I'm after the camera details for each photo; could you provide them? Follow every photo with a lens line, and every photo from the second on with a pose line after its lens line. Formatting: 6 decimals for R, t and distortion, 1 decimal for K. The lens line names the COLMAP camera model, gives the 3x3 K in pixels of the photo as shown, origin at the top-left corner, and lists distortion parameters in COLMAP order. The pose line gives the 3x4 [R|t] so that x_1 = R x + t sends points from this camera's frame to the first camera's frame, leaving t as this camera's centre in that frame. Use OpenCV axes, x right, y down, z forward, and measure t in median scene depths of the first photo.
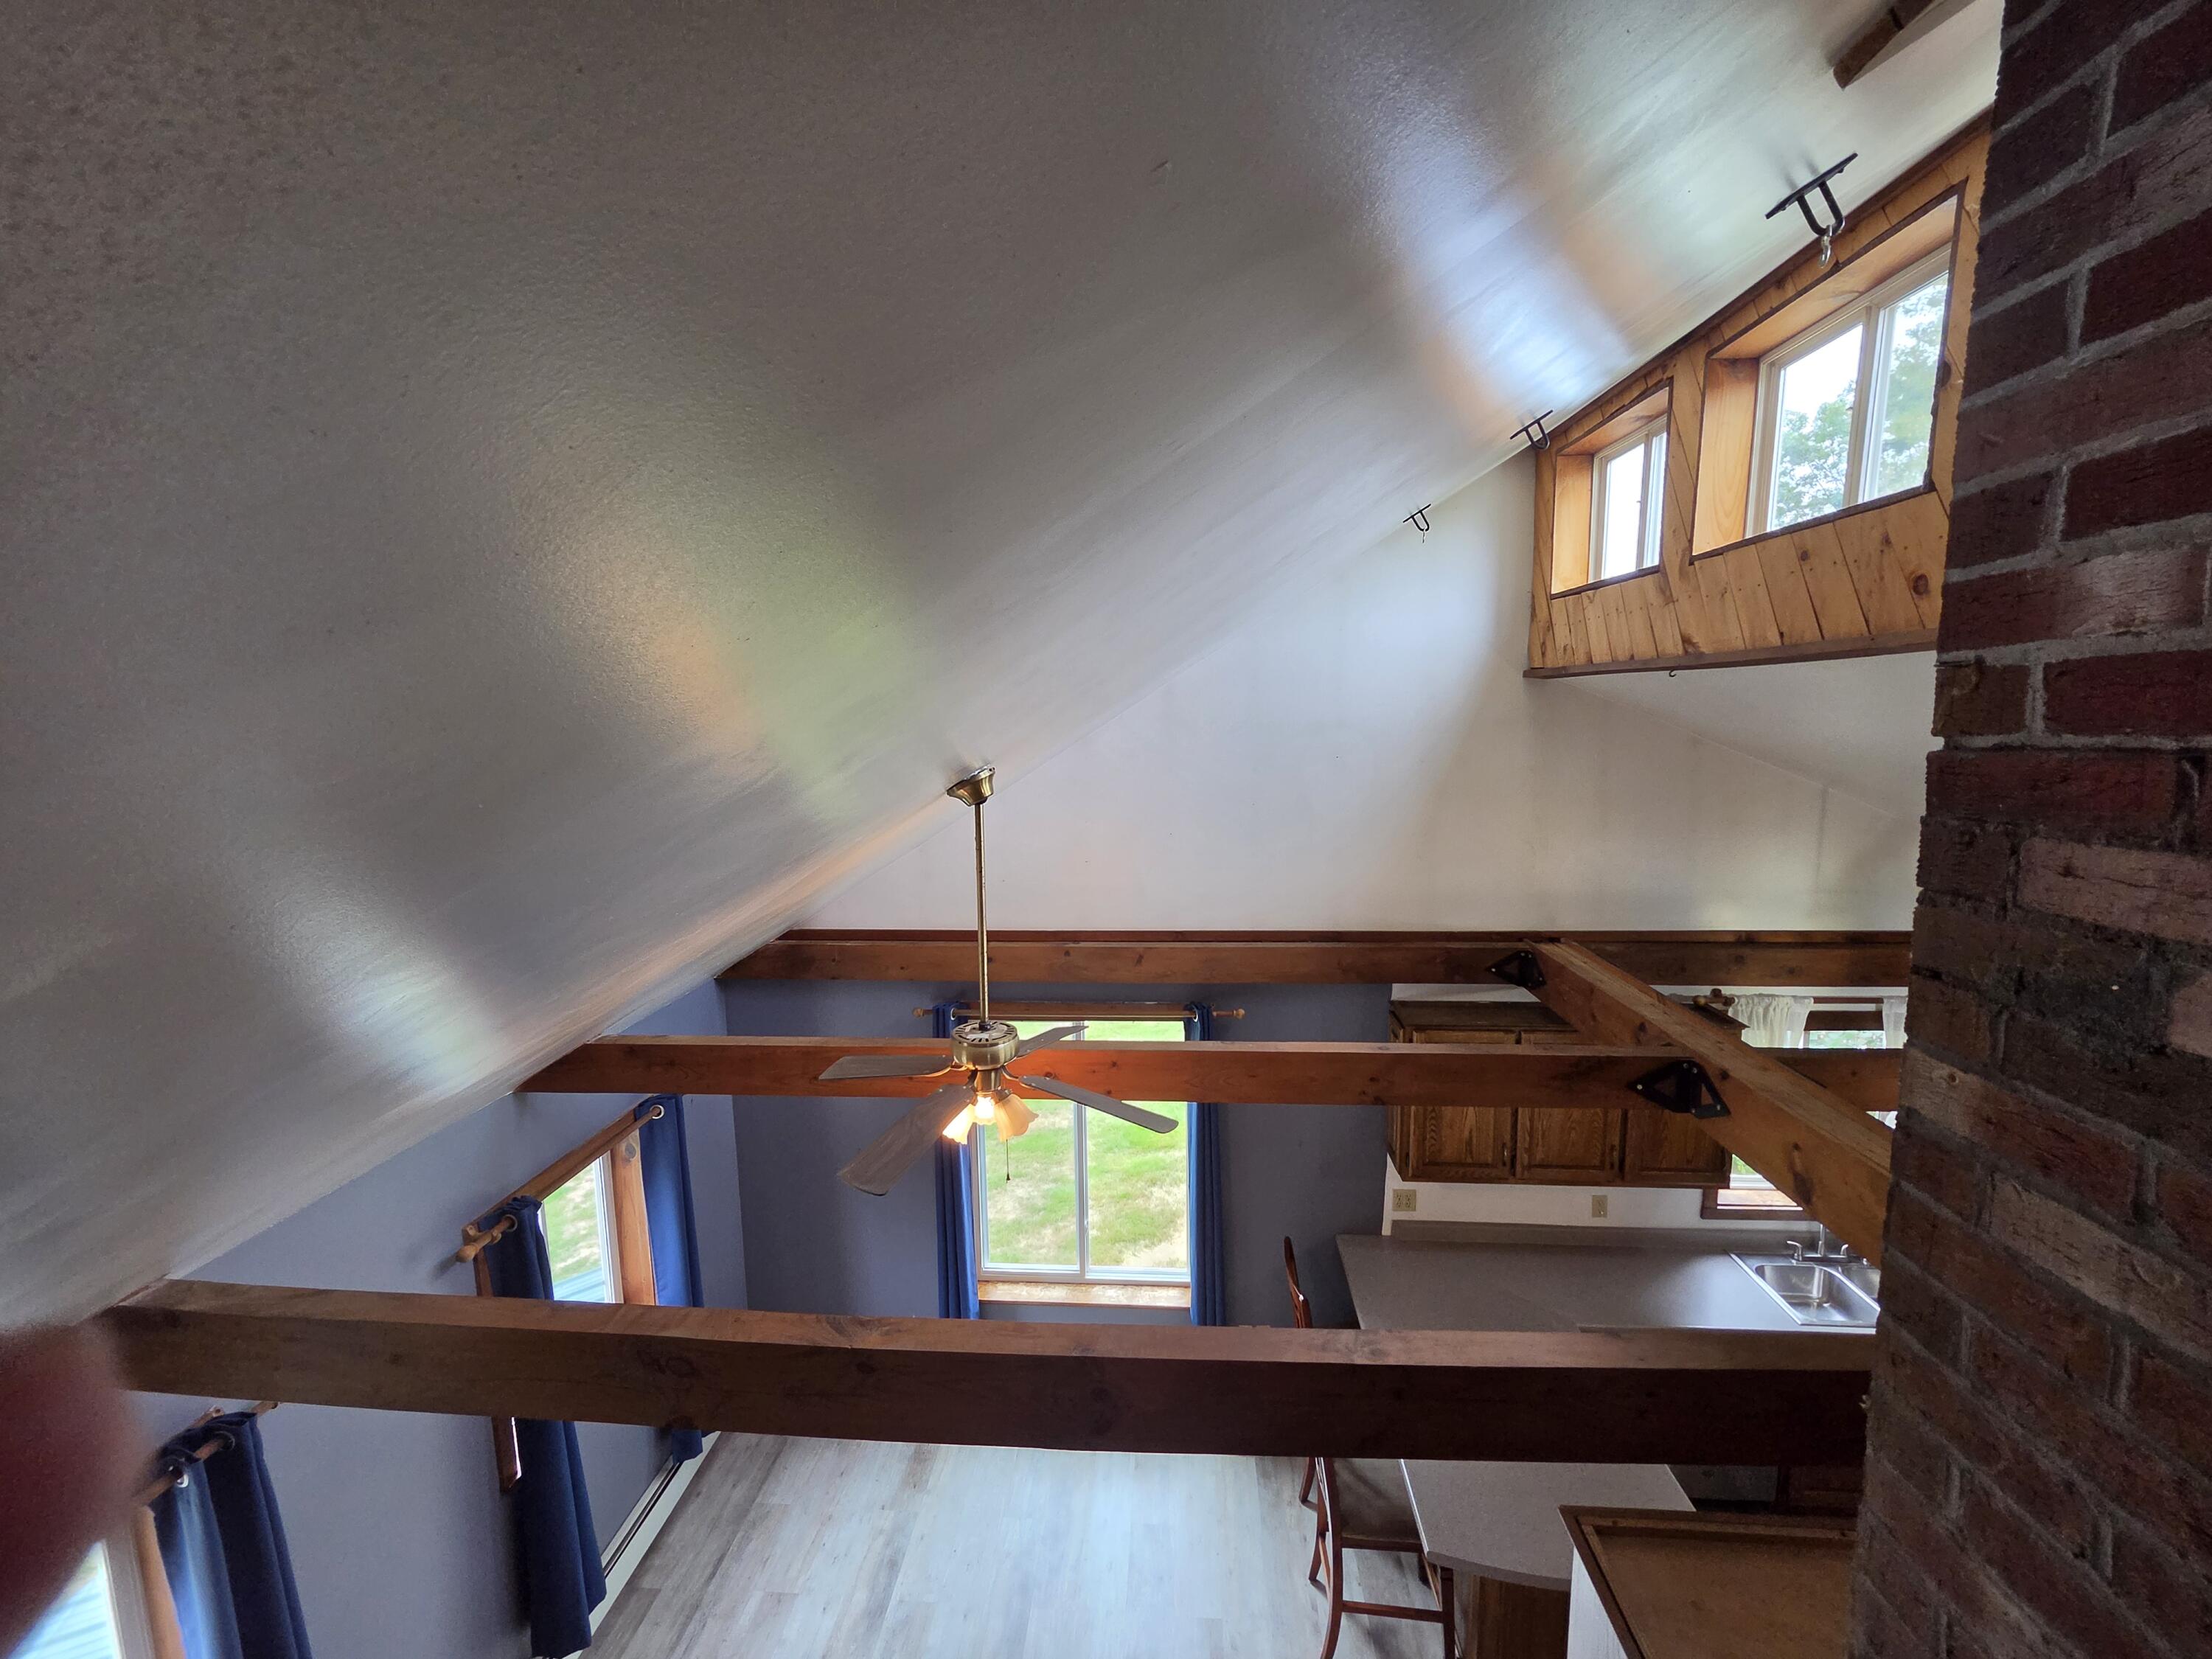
lens RADIAL K [[920.2, 0, 1118.9], [0, 920.2, 843.2], [0, 0, 1]] dist [-0.000624, -0.000615]
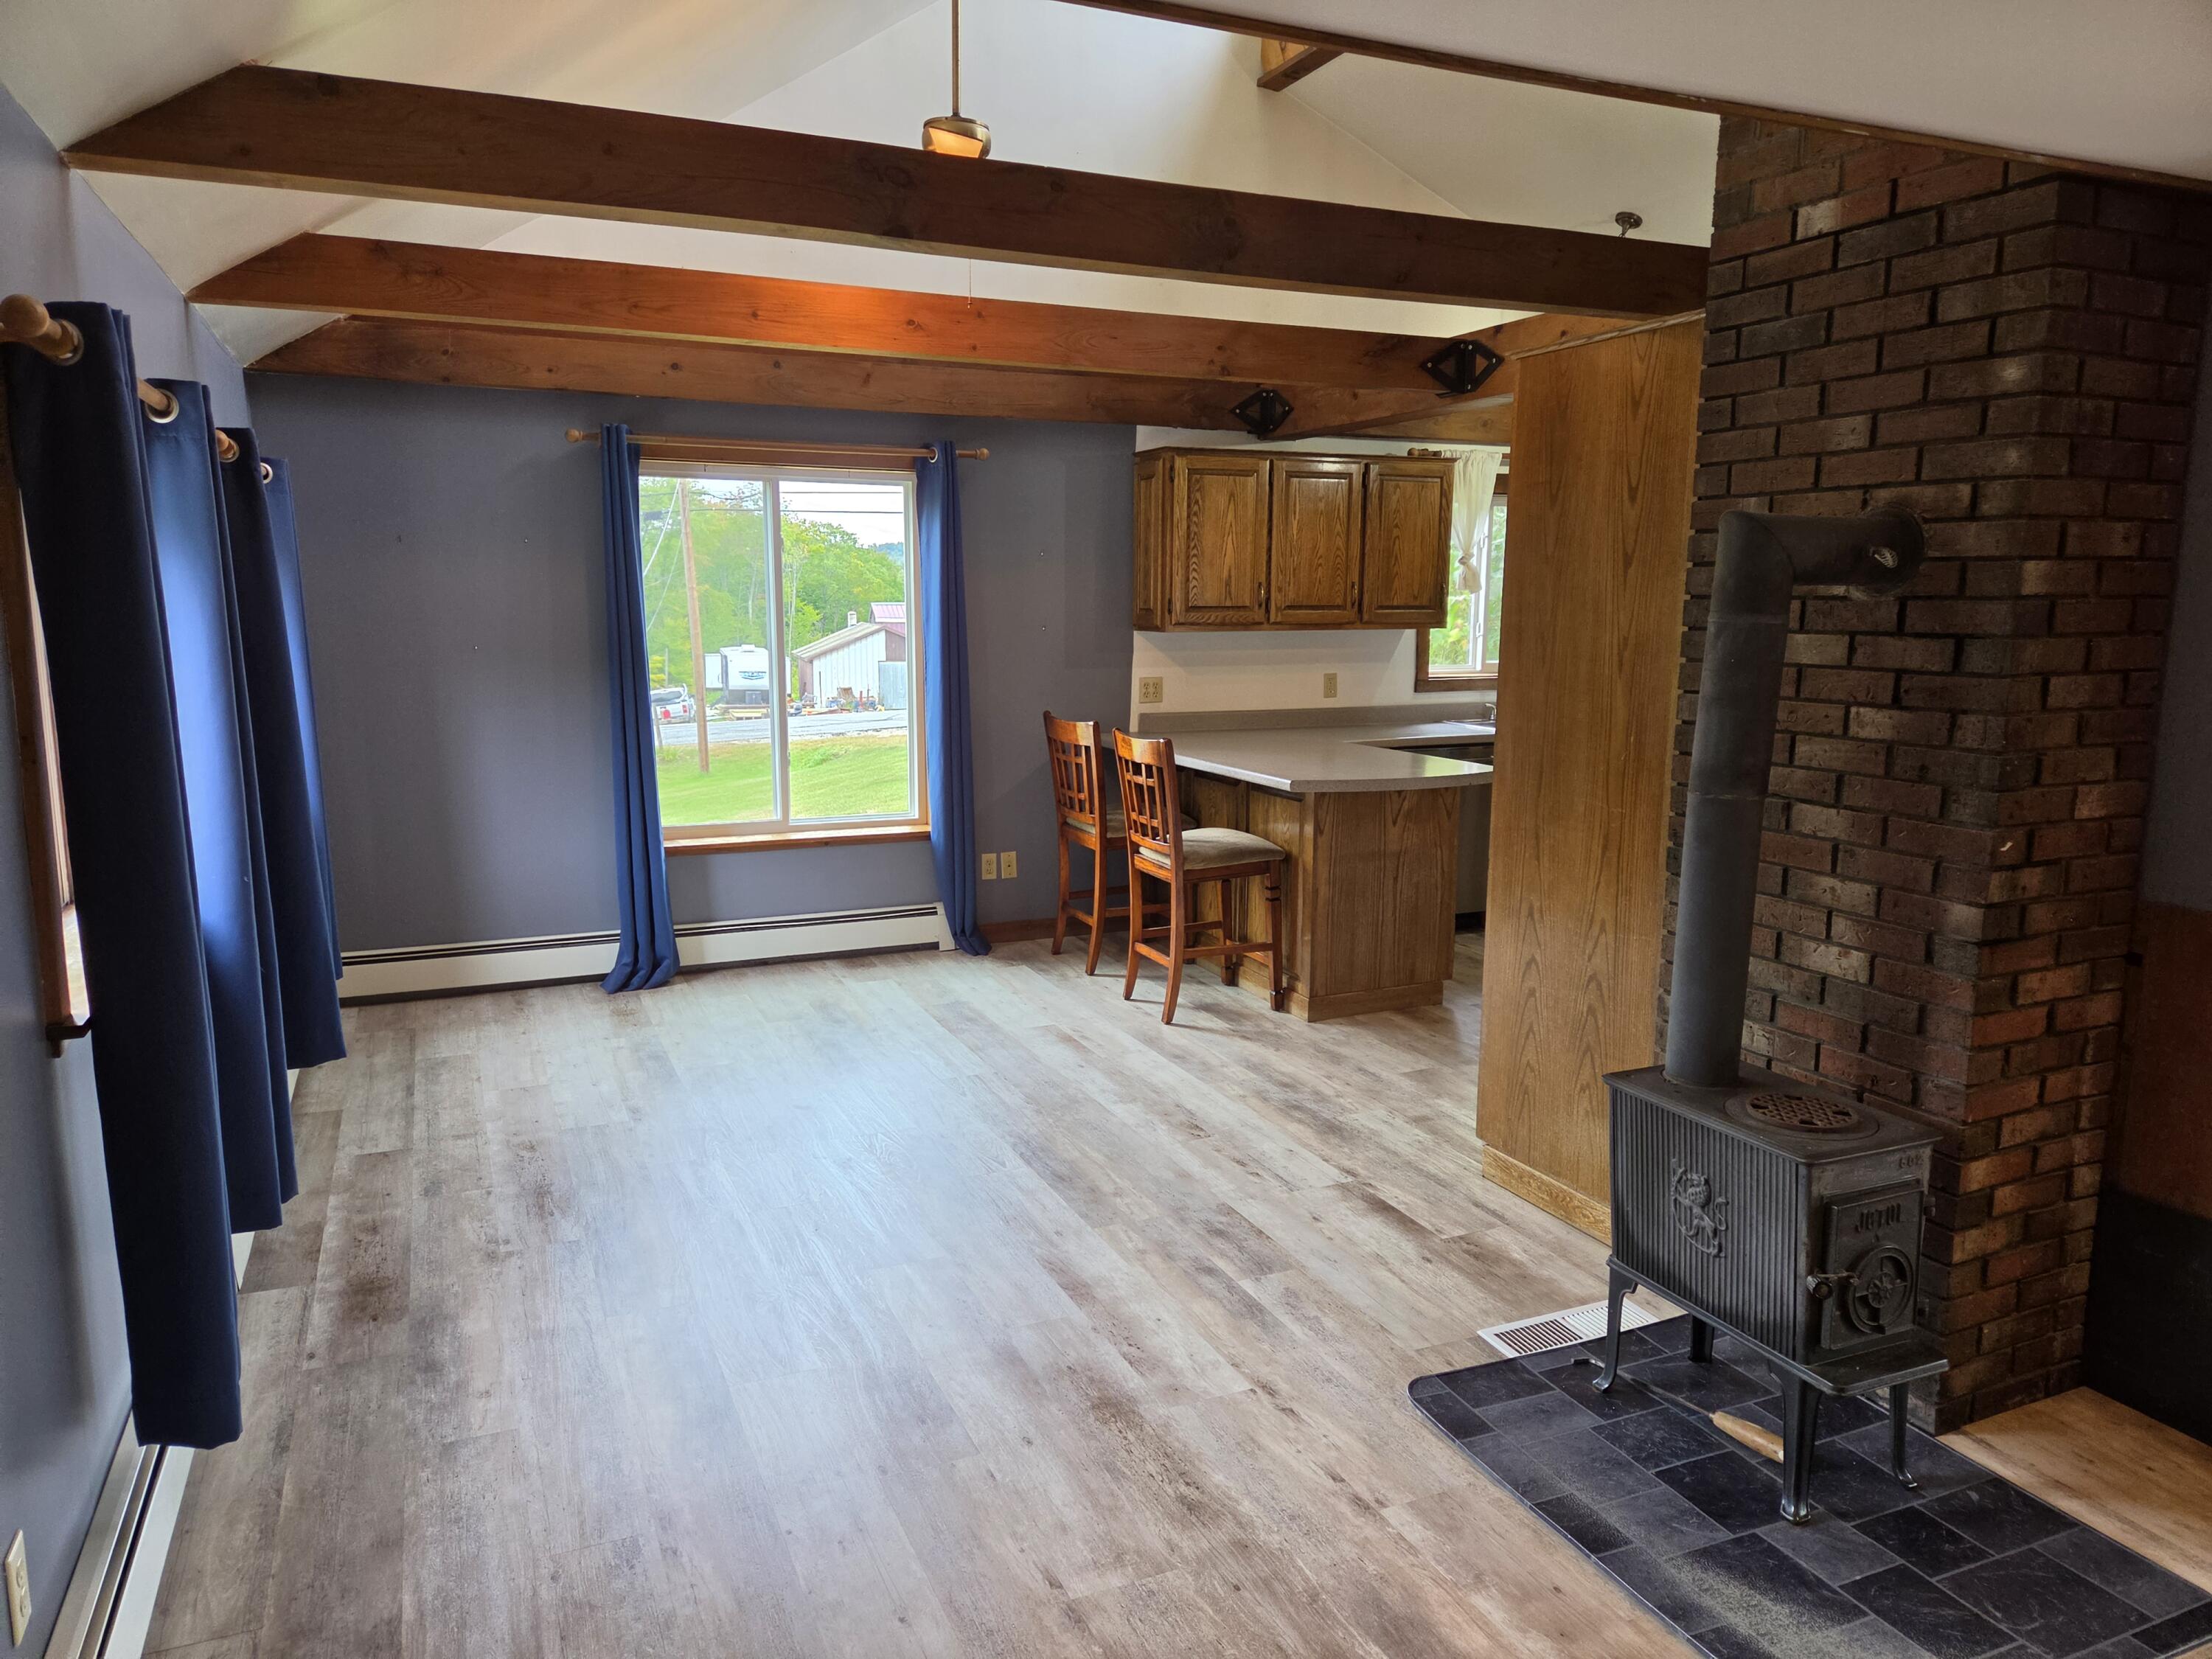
lens RADIAL K [[1467.8, 0, 1106.0], [0, 1467.8, 829.5], [0, 0, 1]] dist [0.064703, -0.050573]
pose [[0.884936, -0.056427, 0.462282, -0.450185], [0.043449, 0.998307, 0.038680, 0.517890], [-0.463682, -0.014143, 0.885889, -0.292676]]
